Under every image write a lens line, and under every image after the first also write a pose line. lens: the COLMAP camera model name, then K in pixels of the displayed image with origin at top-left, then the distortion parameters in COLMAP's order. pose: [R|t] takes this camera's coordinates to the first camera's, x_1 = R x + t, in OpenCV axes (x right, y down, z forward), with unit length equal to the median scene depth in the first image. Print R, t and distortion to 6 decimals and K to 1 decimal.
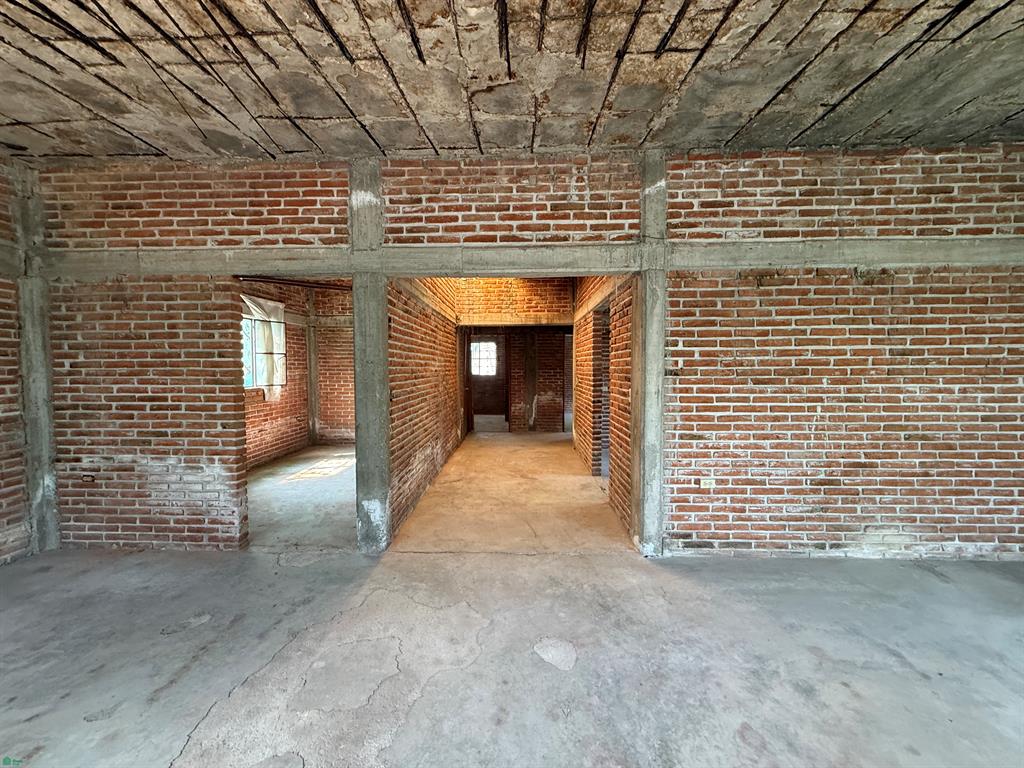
lens RADIAL K [[411.5, 0, 511.2], [0, 411.5, 382.8], [0, 0, 1]] dist [0.001091, 0.000074]
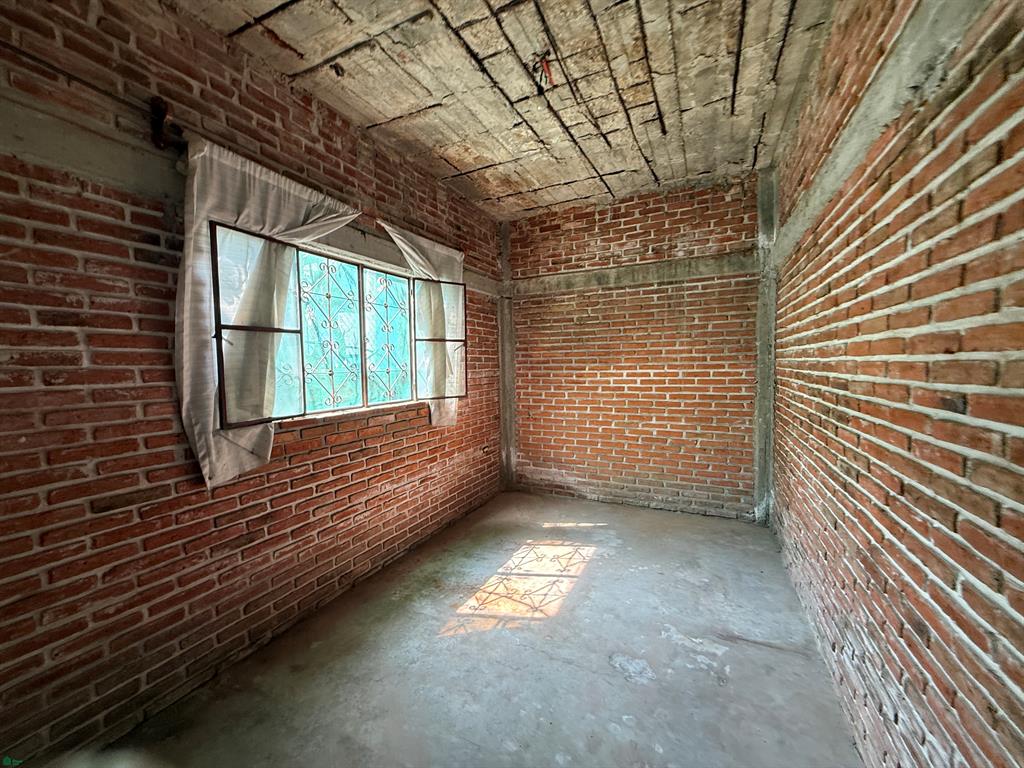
lens RADIAL K [[411.5, 0, 510.0], [0, 411.5, 383.4], [0, 0, 1]] dist [0.001091, 0.000074]
pose [[0.908743, 0.007084, -0.417297, -0.256718], [-0.002795, 0.999937, 0.010890, -0.018739], [0.417348, -0.008730, 0.908705, 0.513227]]
